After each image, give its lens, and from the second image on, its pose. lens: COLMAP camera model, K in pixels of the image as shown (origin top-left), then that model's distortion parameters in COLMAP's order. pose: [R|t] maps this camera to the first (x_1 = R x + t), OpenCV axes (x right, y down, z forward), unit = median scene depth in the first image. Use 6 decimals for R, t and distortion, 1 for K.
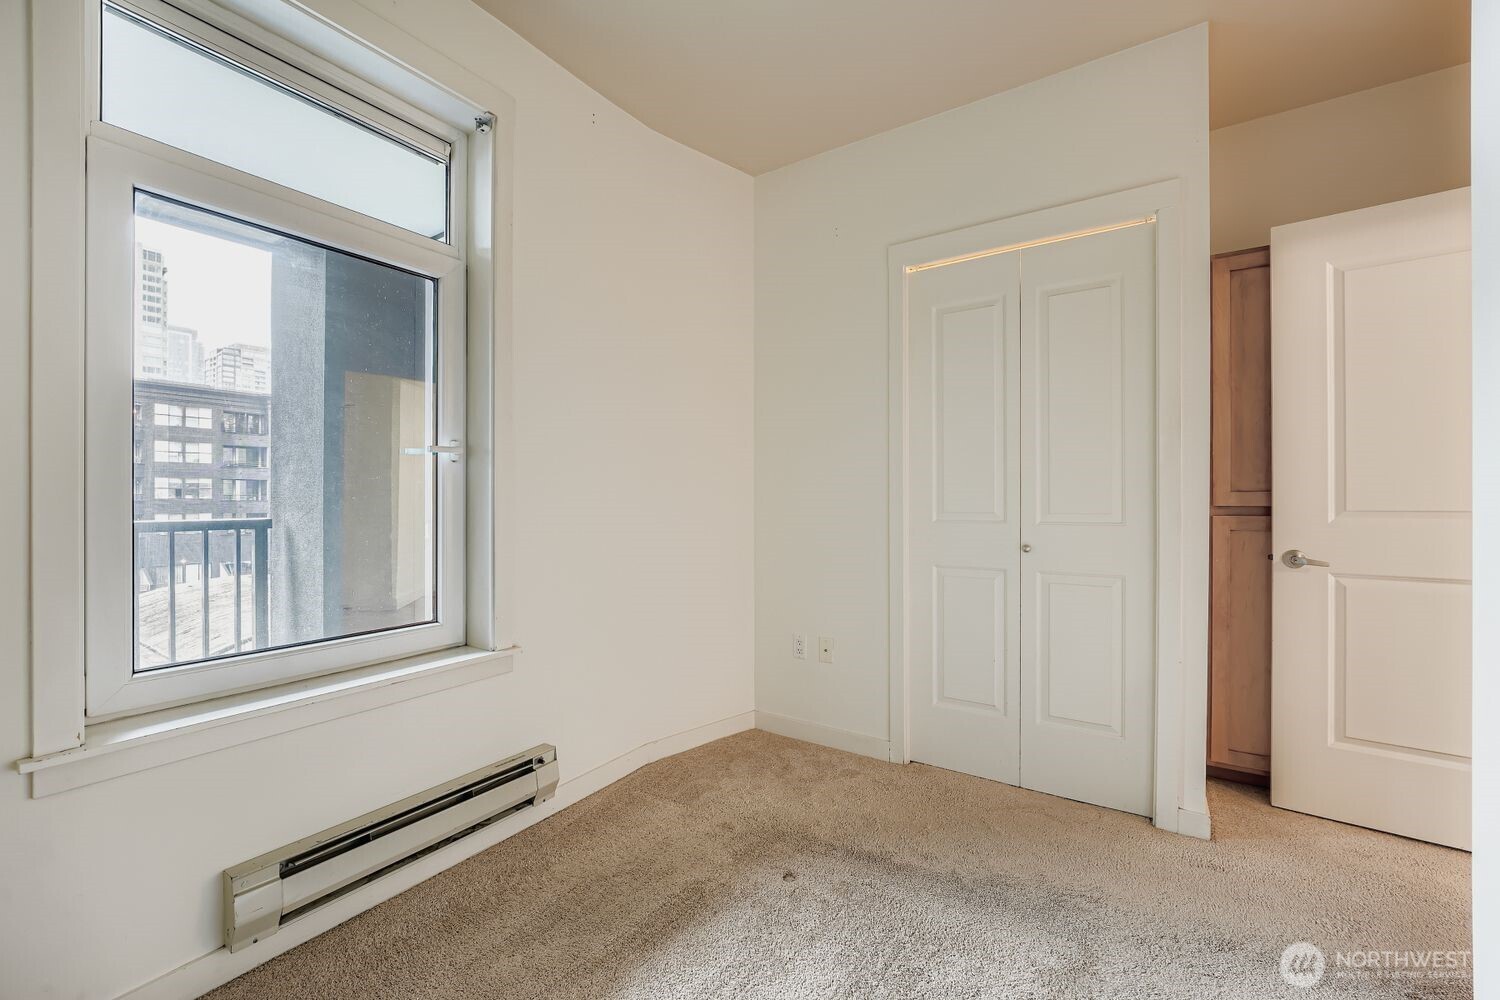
lens RADIAL K [[605.4, 0, 745.9], [0, 605.4, 499.8], [0, 0, 1]] dist [-0.003433, -0.000133]
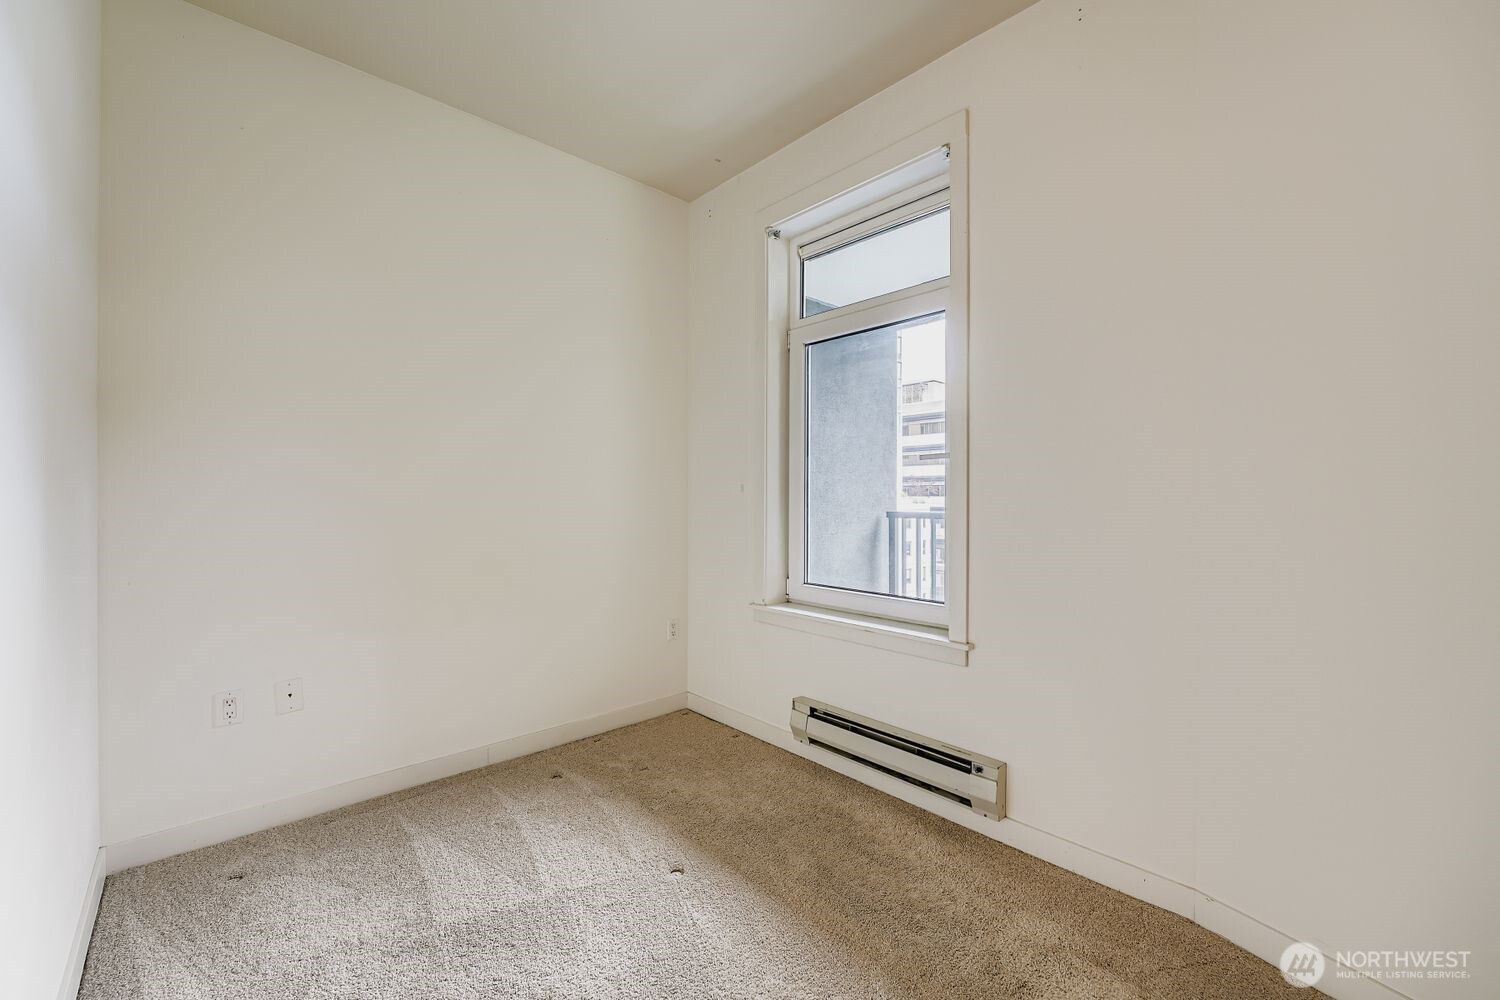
lens RADIAL K [[605.4, 0, 745.9], [0, 605.4, 499.8], [0, 0, 1]] dist [-0.003433, -0.000133]
pose [[-0.230640, -0.002913, -0.973035, 0.747438], [-0.005428, 0.999984, -0.001707, 0.006991], [0.973024, 0.004888, -0.230652, 0.940832]]
